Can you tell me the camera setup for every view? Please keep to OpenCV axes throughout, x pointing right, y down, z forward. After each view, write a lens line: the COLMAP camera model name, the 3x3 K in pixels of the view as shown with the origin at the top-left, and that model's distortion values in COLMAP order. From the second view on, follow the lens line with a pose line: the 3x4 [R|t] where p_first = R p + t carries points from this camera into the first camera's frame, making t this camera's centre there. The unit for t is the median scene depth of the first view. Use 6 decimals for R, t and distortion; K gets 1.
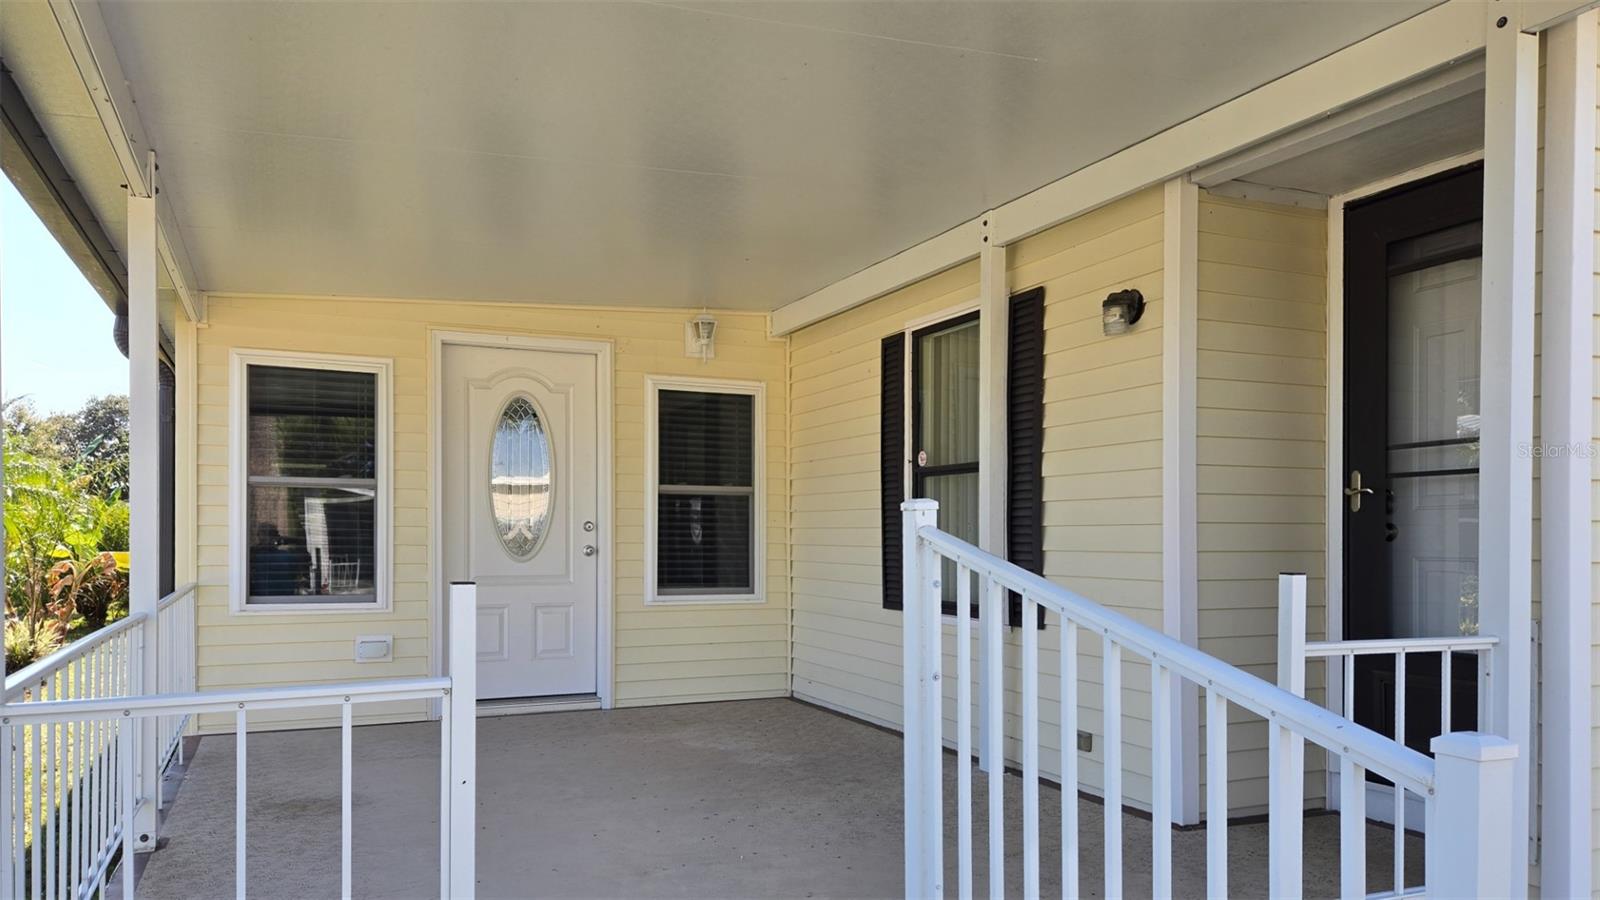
lens RADIAL K [[1104.5, 0, 746.3], [0, 1104.5, 535.5], [0, 0, 1]] dist [0.040582, -0.001125]
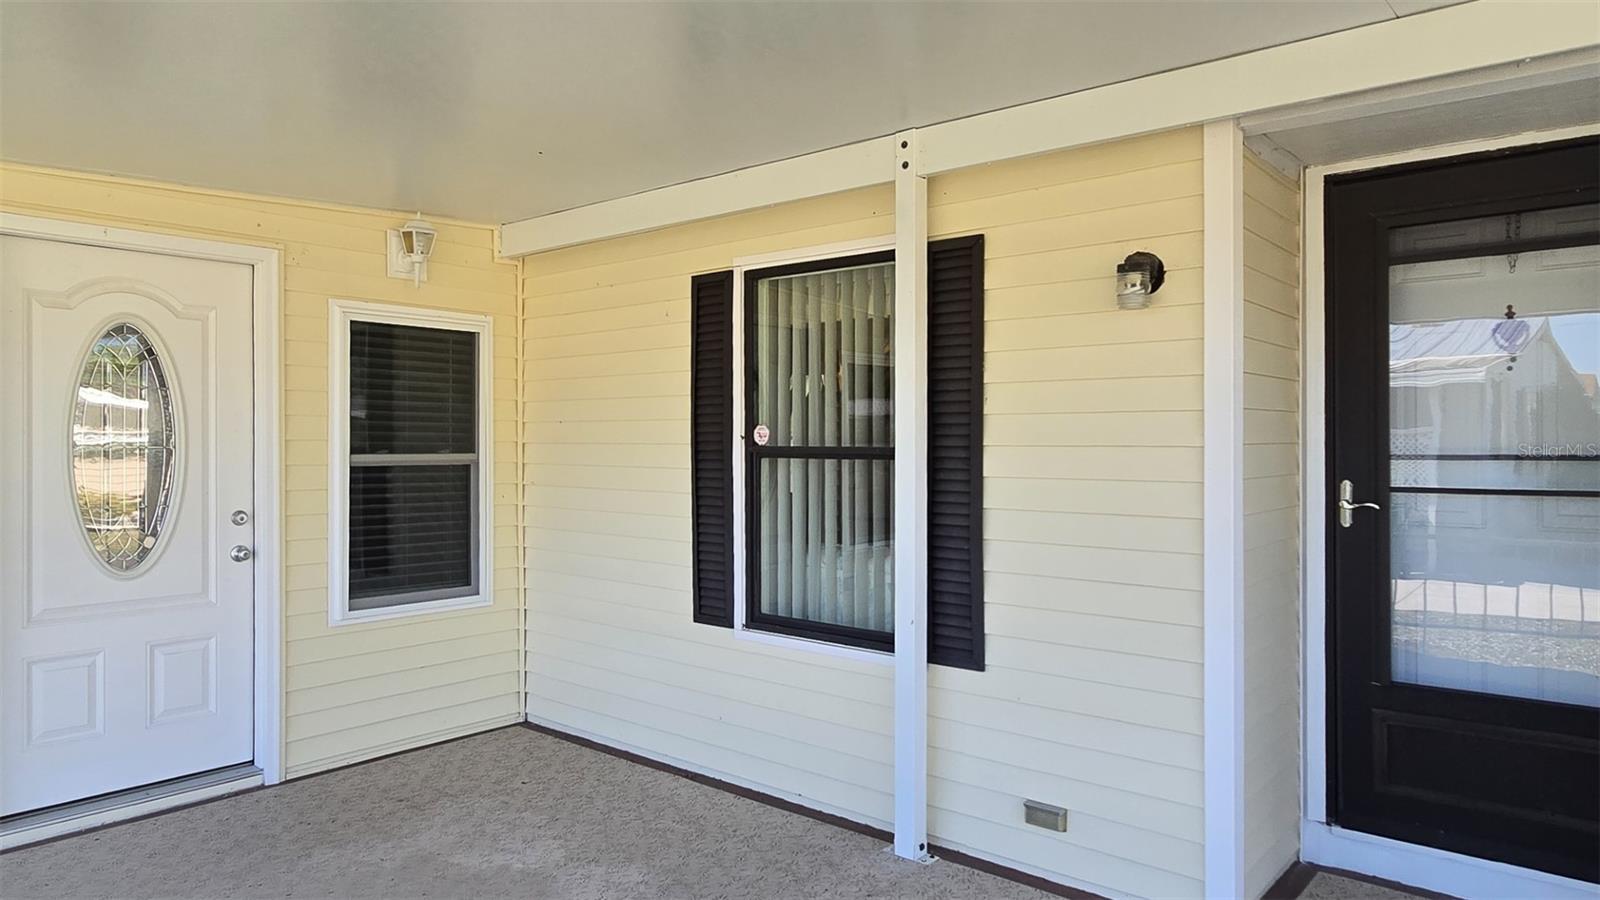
lens RADIAL K [[1049.0, 0, 812.9], [0, 1049.0, 445.5], [0, 0, 1]] dist [-0.001811, 0.004548]
pose [[0.892963, -0.001950, 0.450126, -0.122948], [0.002641, 0.999996, -0.000907, -0.052884], [-0.450122, 0.001999, 0.892965, 0.277637]]
